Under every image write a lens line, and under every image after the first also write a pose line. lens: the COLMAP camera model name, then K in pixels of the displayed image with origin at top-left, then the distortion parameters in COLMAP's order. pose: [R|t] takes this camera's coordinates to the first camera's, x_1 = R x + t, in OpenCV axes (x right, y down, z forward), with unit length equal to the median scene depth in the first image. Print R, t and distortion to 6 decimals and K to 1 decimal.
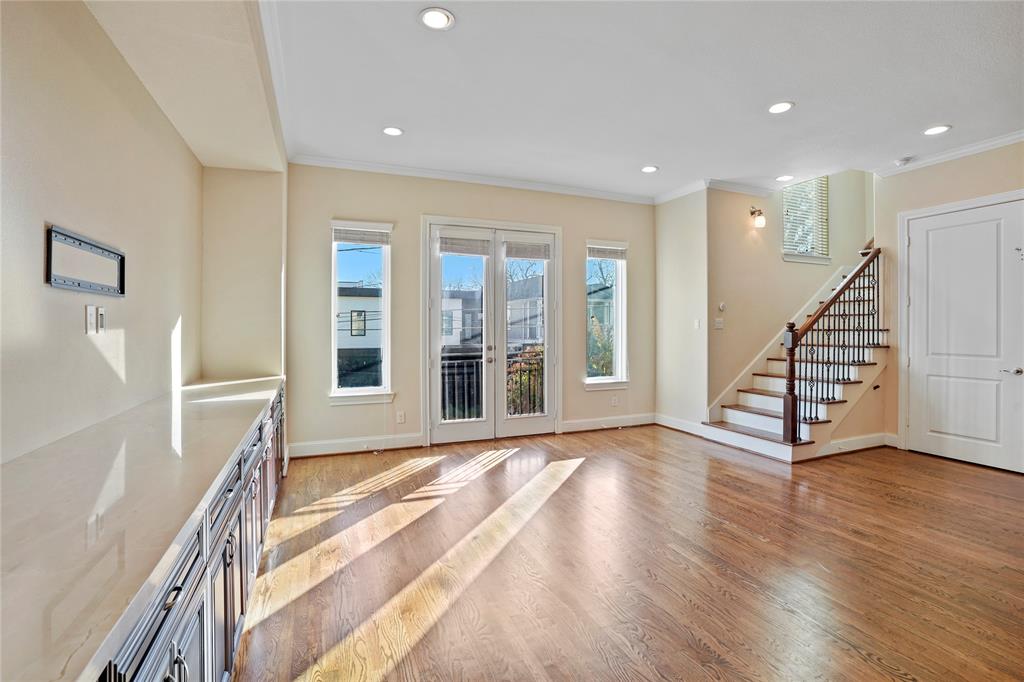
lens RADIAL K [[487.4, 0, 517.7], [0, 487.4, 327.5], [0, 0, 1]] dist [-0.062382, 0.020969]
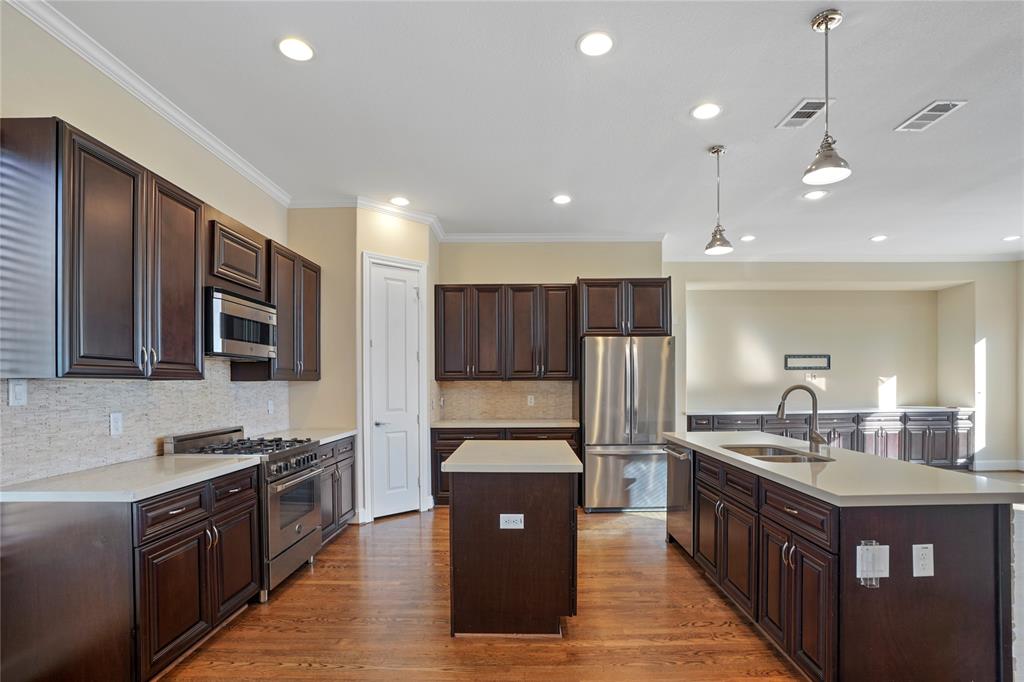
lens RADIAL K [[487.4, 0, 516.8], [0, 487.4, 389.6], [0, 0, 1]] dist [-0.062382, 0.020969]
pose [[-0.399668, 0.019991, -0.916442, 1.266967], [0.005471, 0.999796, 0.019423, -0.001951], [0.916643, 0.002749, -0.399696, 0.169373]]
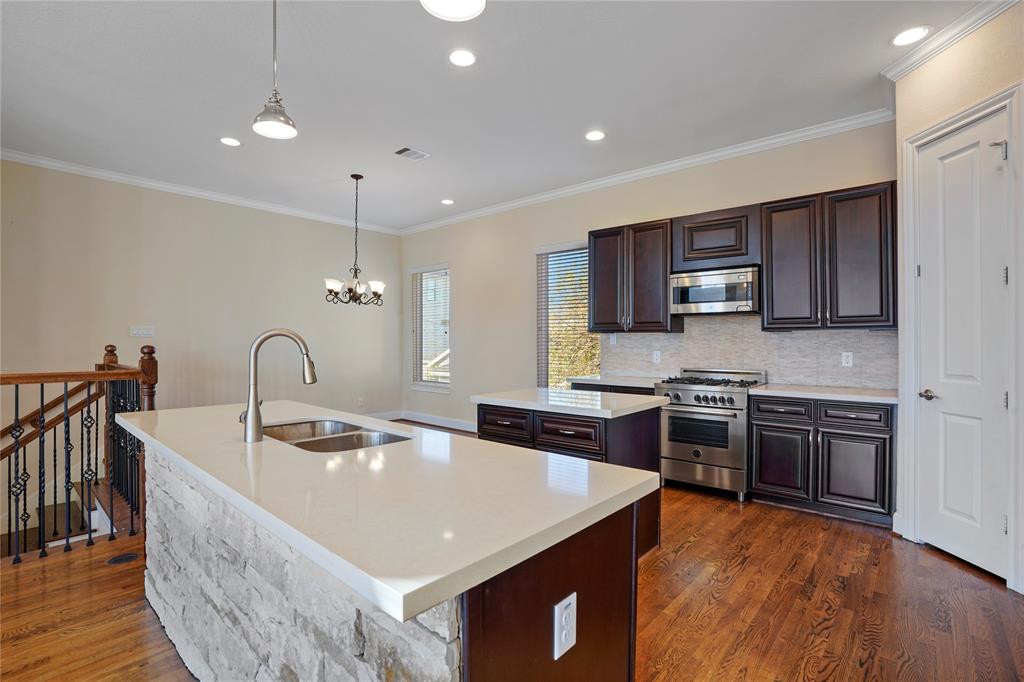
lens RADIAL K [[487.4, 0, 515.2], [0, 487.4, 336.3], [0, 0, 1]] dist [-0.062382, 0.020969]
pose [[-0.434514, 0.016554, 0.900513, 0.268928], [0.003821, 0.999856, -0.016536, 0.015606], [-0.900657, -0.003744, -0.434515, 0.250268]]
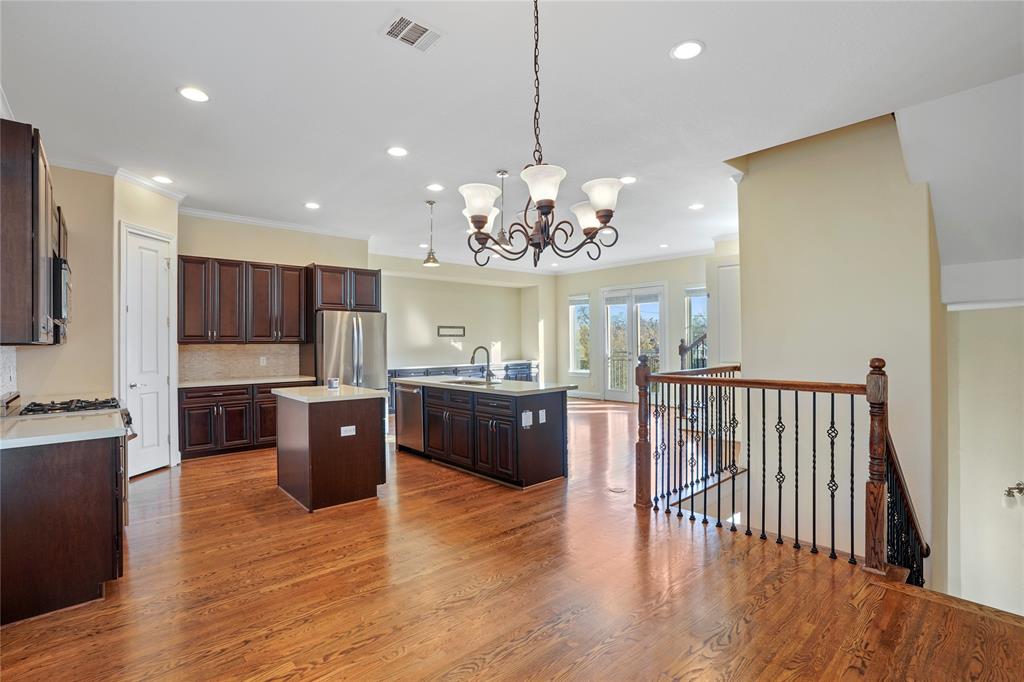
lens RADIAL K [[487.4, 0, 508.2], [0, 487.4, 337.7], [0, 0, 1]] dist [-0.062382, 0.020969]
pose [[0.317331, -0.010282, -0.948259, 1.642929], [0.005134, 0.999945, -0.009124, -0.003239], [0.948301, -0.001973, 0.317366, -0.026767]]
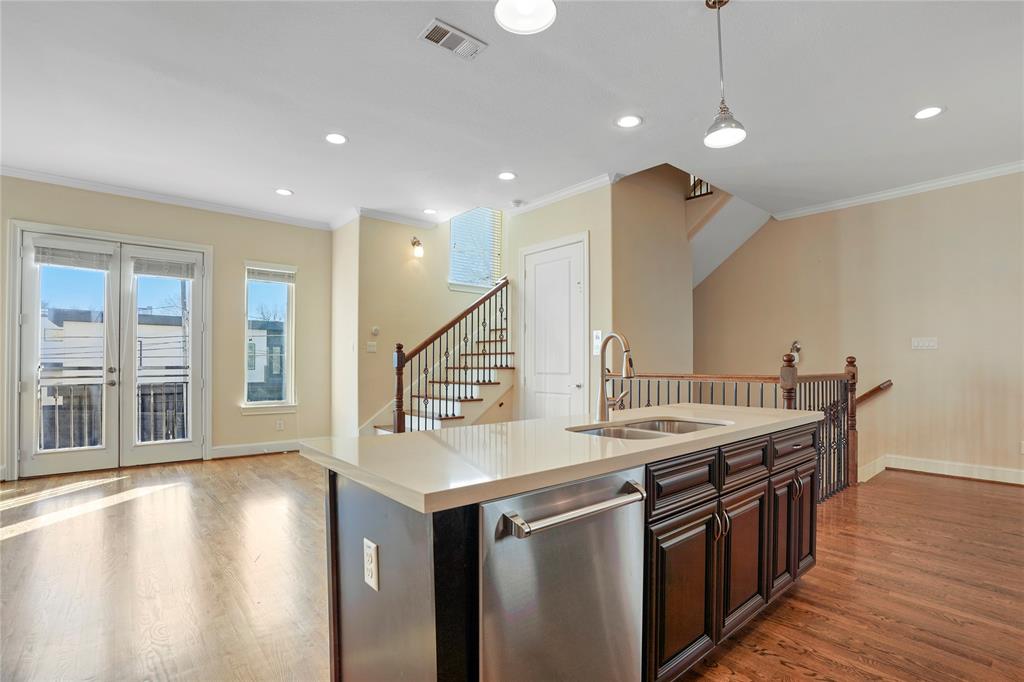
lens RADIAL K [[487.4, 0, 534.1], [0, 487.4, 363.5], [0, 0, 1]] dist [-0.062382, 0.020969]
pose [[0.948766, 0.003573, 0.315959, 0.452203], [-0.002425, 0.999989, -0.004025, 0.033620], [-0.315970, 0.003053, 0.948764, -0.114439]]
